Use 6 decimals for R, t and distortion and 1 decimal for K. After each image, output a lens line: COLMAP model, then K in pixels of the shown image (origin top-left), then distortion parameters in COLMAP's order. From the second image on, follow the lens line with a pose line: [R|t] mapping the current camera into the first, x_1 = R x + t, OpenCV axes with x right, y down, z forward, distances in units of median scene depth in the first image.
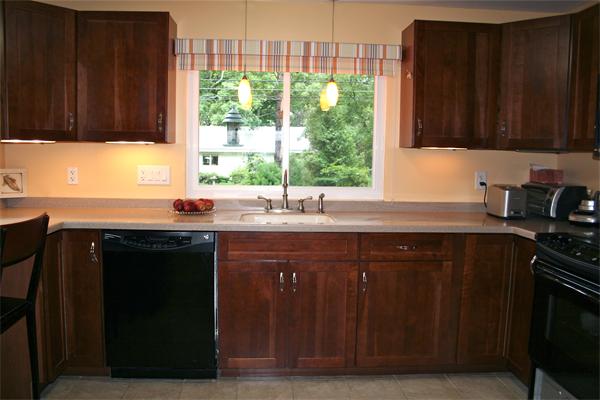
lens RADIAL K [[493.9, 0, 286.4], [0, 493.9, 197.4], [0, 0, 1]] dist [-0.097643, 0.004962]
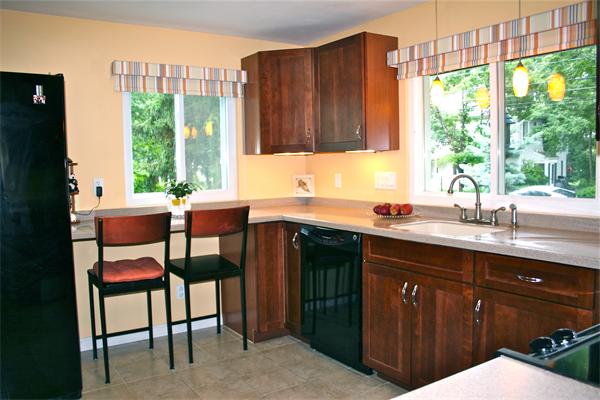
lens RADIAL K [[516.9, 0, 300.0], [0, 516.9, 200.0], [0, 0, 1]] dist [-0.117116, 0.096384]
pose [[0.526091, 0.035276, -0.849696, 0.657227], [-0.041799, 0.999004, 0.015594, -0.013542], [0.849400, 0.027313, 0.527042, 0.272002]]
